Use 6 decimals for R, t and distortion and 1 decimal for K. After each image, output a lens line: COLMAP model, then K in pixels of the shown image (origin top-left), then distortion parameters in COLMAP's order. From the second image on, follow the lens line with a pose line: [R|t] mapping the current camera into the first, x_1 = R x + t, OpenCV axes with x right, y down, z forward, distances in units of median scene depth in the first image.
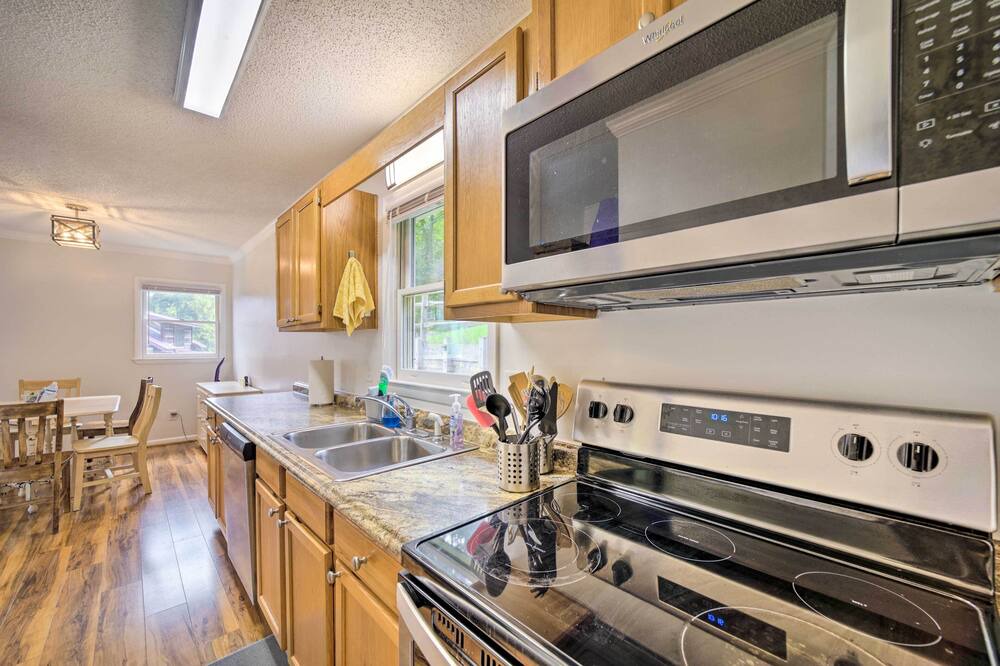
lens RADIAL K [[400.6, 0, 498.2], [0, 400.6, 349.1], [0, 0, 1]] dist [-0.020436, 0.009936]
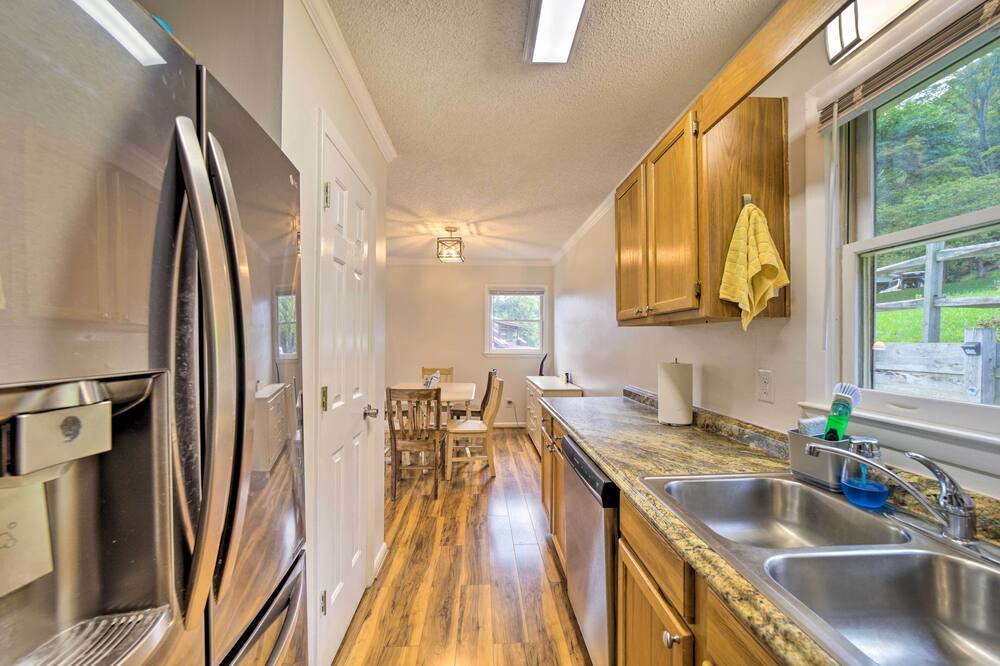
lens RADIAL K [[400.6, 0, 498.2], [0, 400.6, 349.1], [0, 0, 1]] dist [-0.020436, 0.009936]
pose [[0.761354, 0.014457, -0.648175, -0.199965], [-0.008981, 0.999891, 0.011753, -0.004278], [0.648274, -0.003127, 0.761401, 0.208848]]
